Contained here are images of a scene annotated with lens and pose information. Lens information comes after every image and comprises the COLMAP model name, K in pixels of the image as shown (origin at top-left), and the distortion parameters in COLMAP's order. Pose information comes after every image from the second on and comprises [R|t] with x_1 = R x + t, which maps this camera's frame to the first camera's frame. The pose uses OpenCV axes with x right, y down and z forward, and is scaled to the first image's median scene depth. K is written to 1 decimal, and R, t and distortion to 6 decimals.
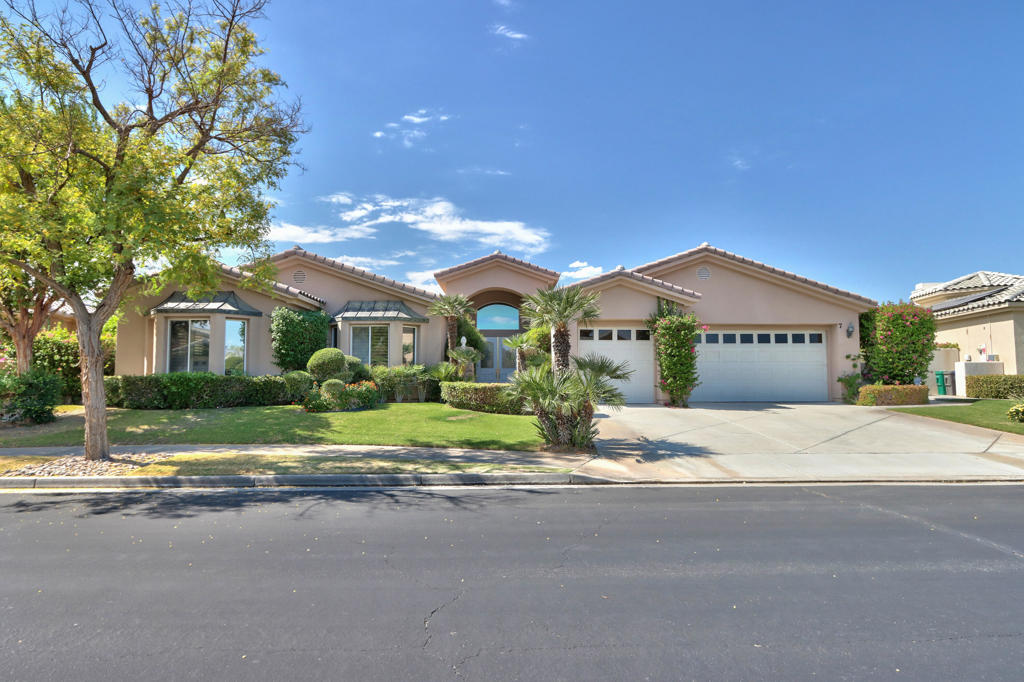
lens RADIAL K [[619.1, 0, 512.0], [0, 619.1, 341.0], [0, 0, 1]] dist [0.002046, 0.000038]
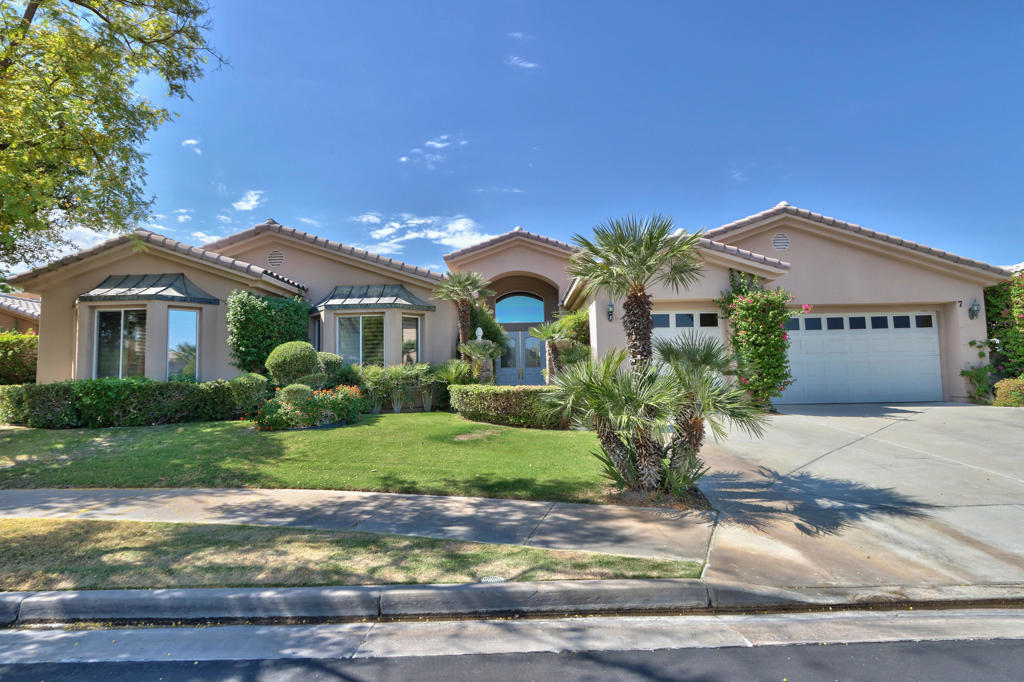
lens RADIAL K [[570.0, 0, 512.0], [0, 570.0, 341.0], [0, 0, 1]] dist [-0.001261, 0.000083]
pose [[0.999328, -0.020056, -0.030667, -0.015377], [0.019806, 0.999768, -0.008432, 0.018672], [0.030829, 0.007819, 0.999494, 0.291272]]
